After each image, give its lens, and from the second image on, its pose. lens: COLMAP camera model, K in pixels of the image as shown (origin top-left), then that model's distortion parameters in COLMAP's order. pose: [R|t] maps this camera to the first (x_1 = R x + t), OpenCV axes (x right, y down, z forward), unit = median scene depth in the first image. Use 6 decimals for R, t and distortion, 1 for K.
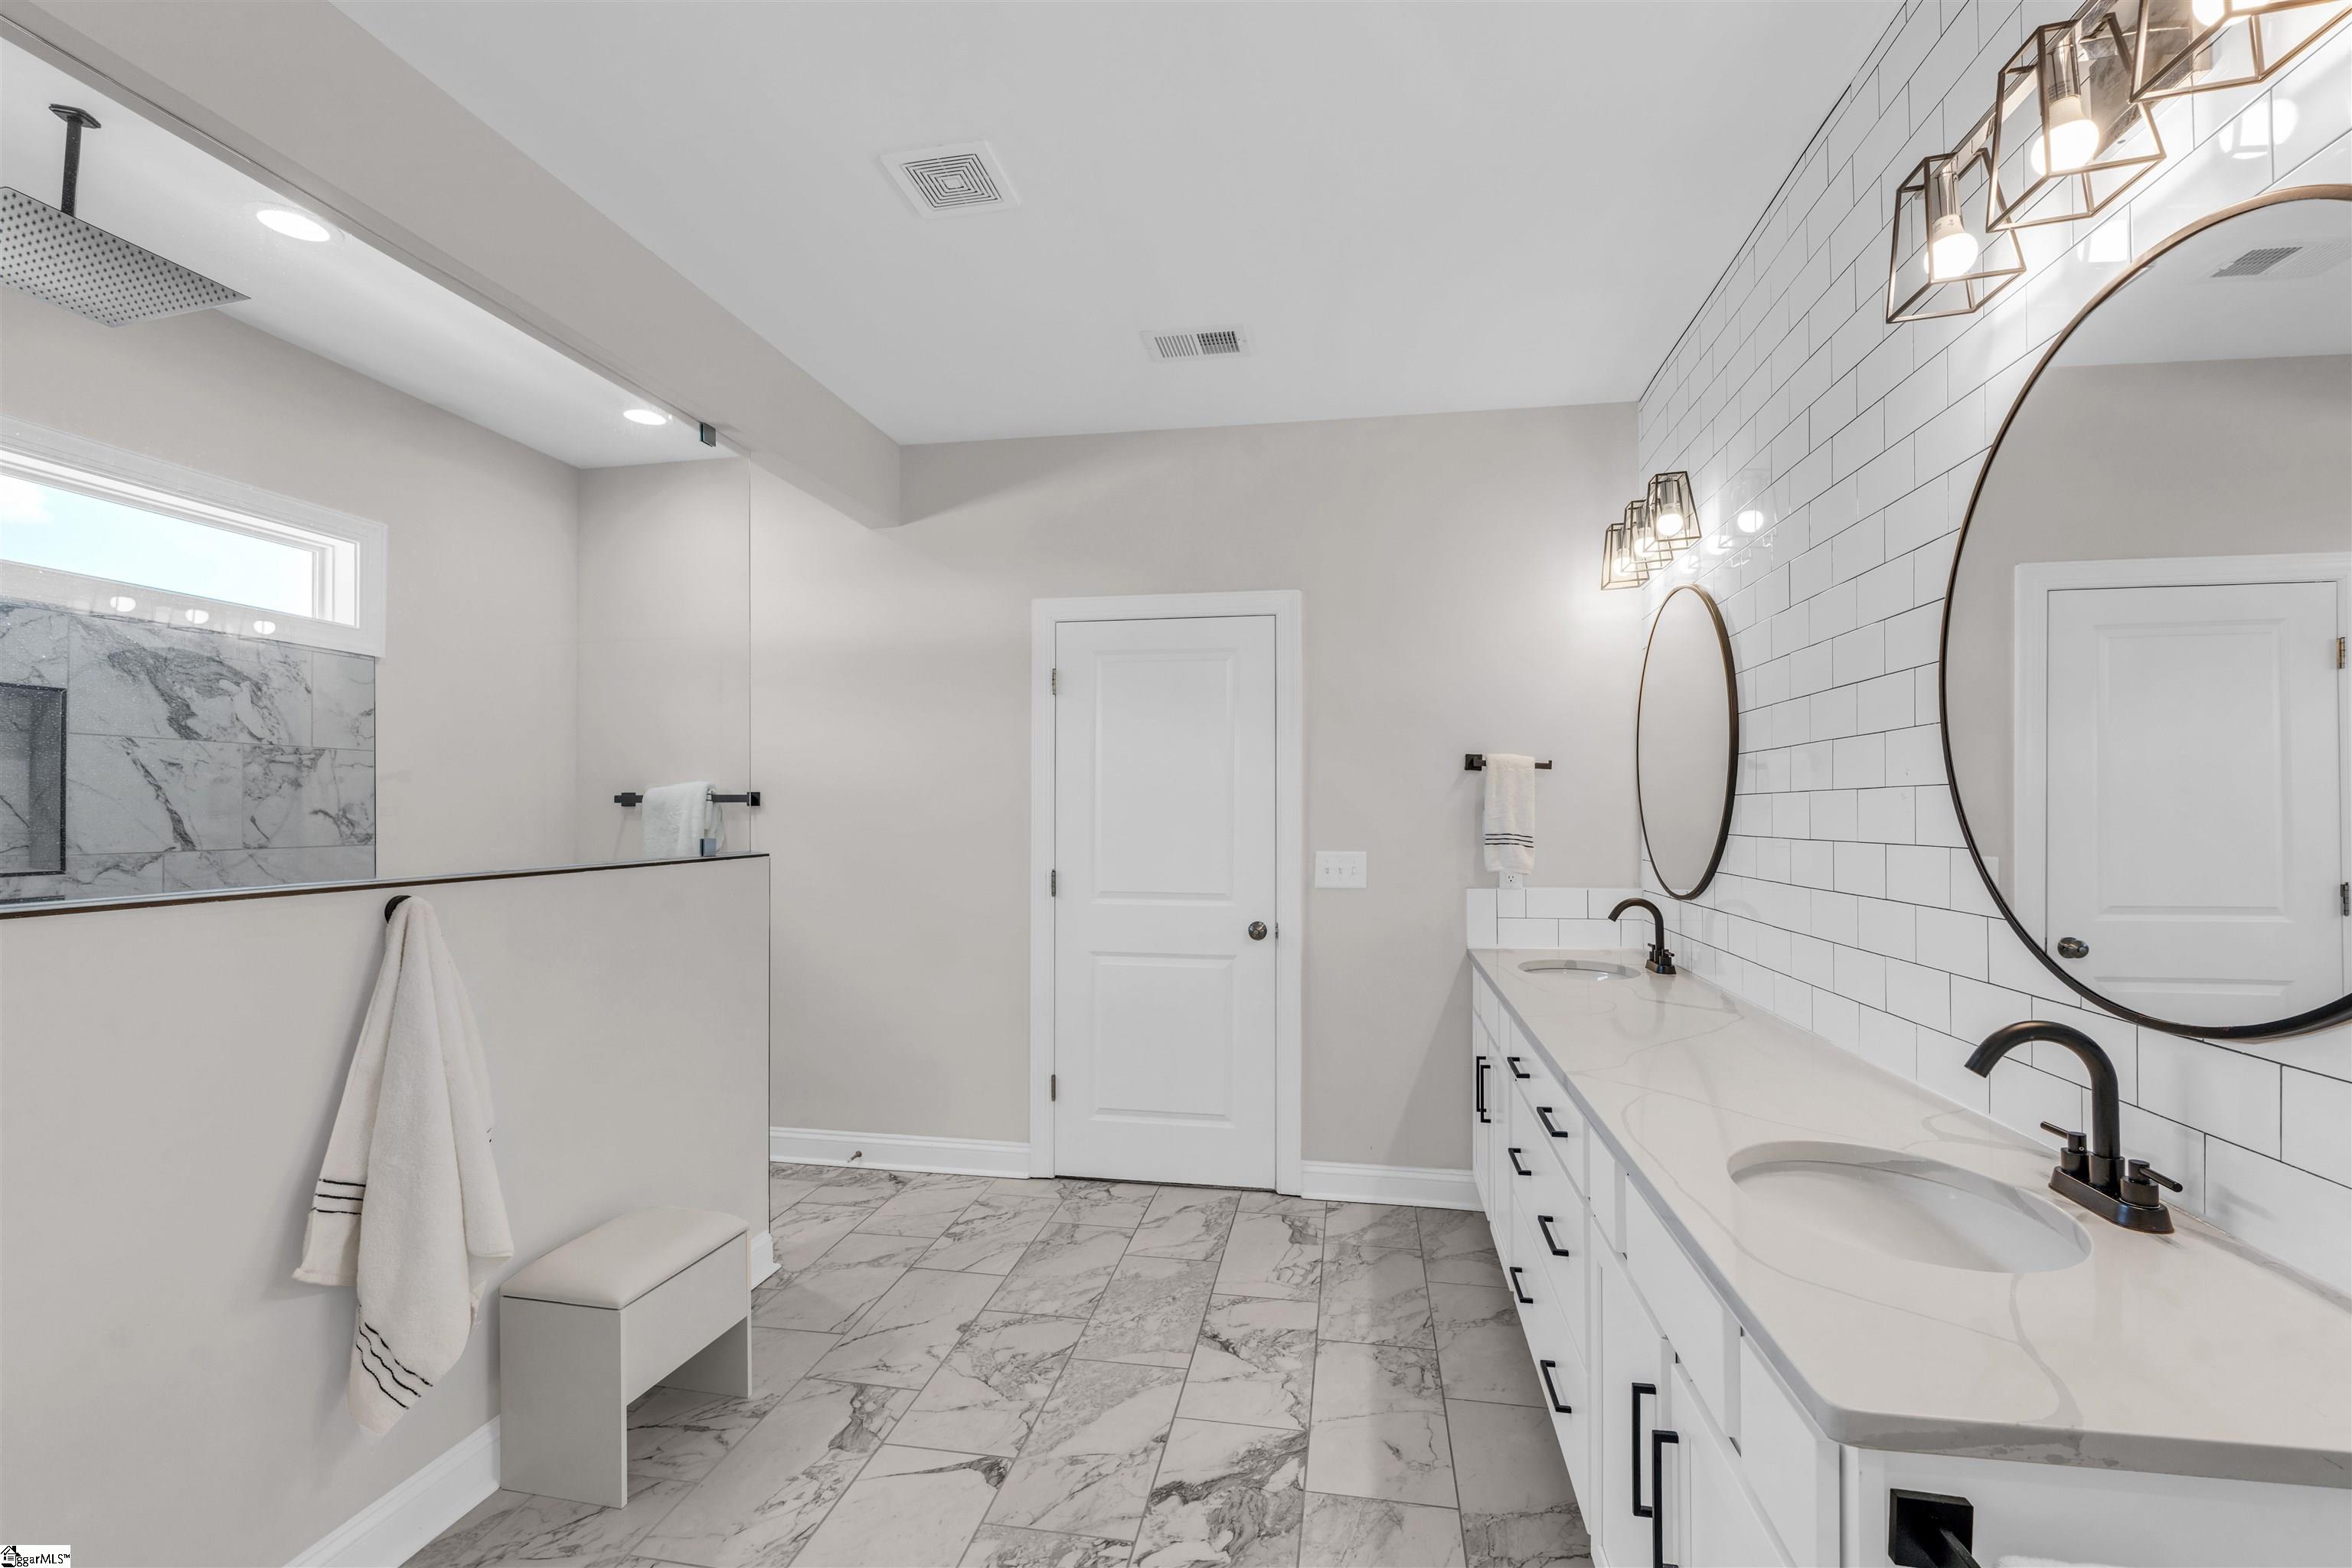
lens RADIAL K [[1057.4, 0, 1173.3], [0, 1057.4, 801.8], [0, 0, 1]] dist [-0.001143, -0.000100]
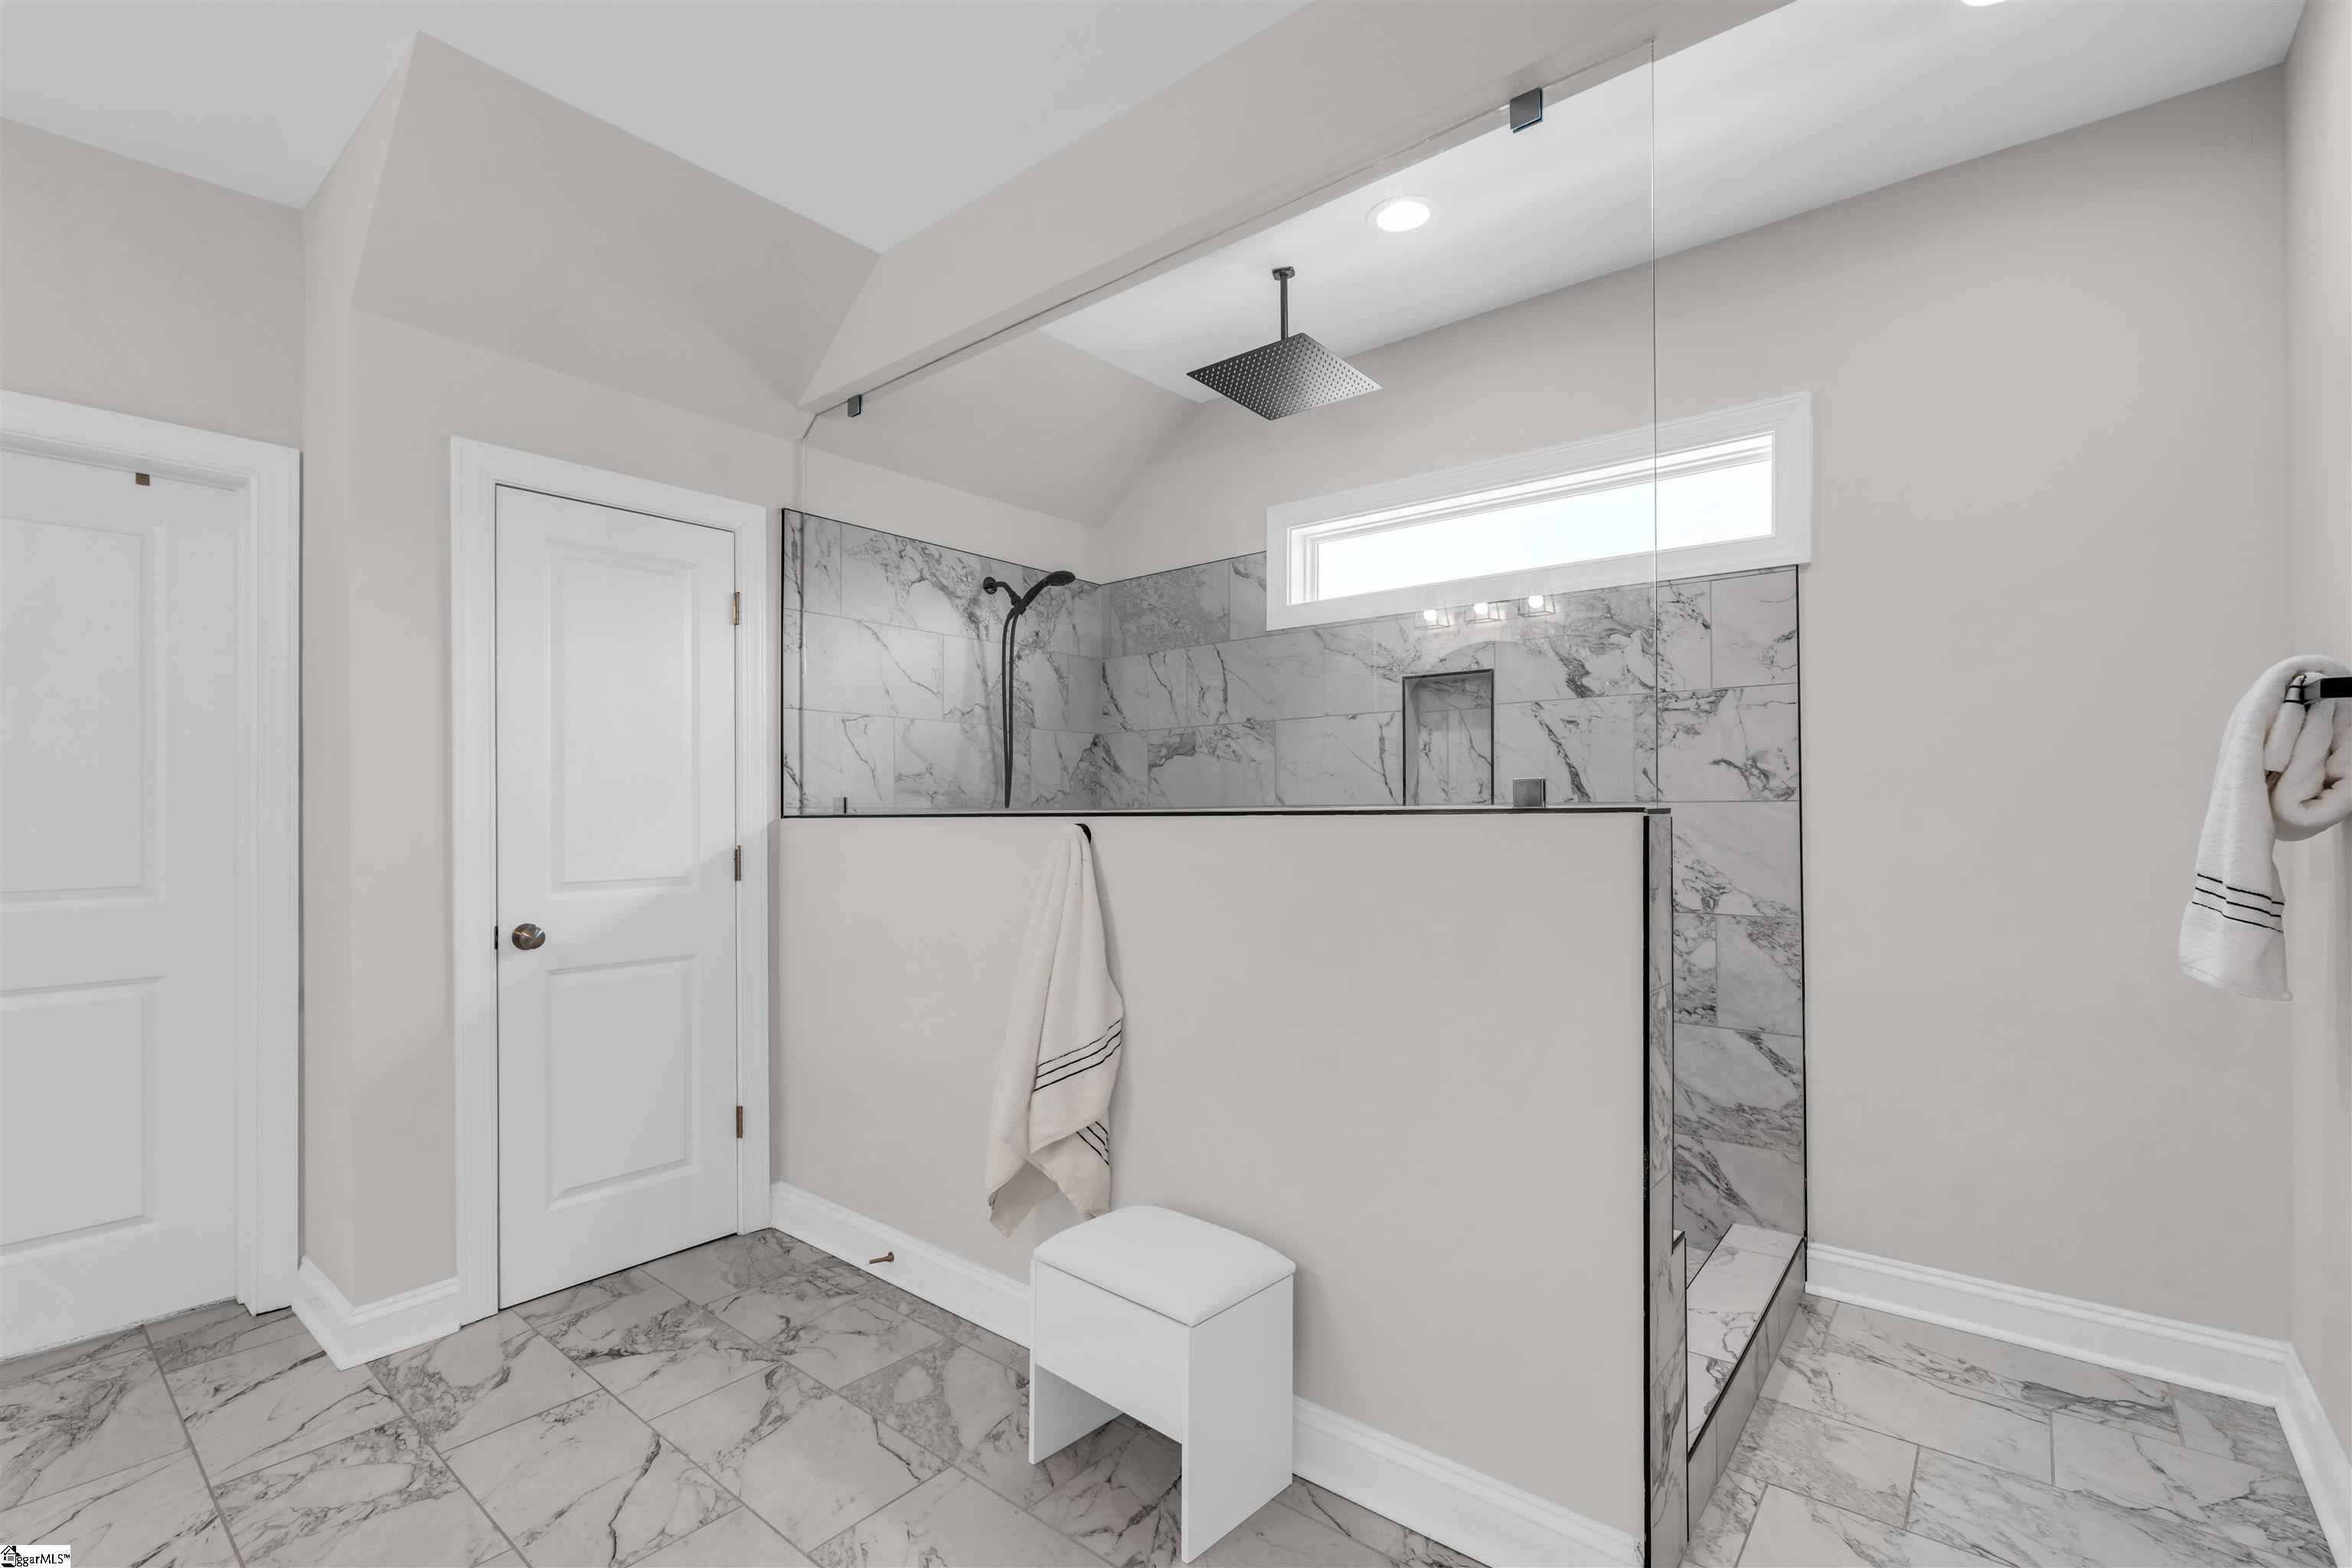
lens RADIAL K [[1057.4, 0, 1177.5], [0, 1057.4, 787.9], [0, 0, 1]] dist [-0.001143, -0.000100]
pose [[-0.499076, -0.005950, -0.866538, 0.183154], [0.015901, 0.999745, -0.016023, 0.040362], [0.866412, -0.021775, -0.498855, 1.112669]]
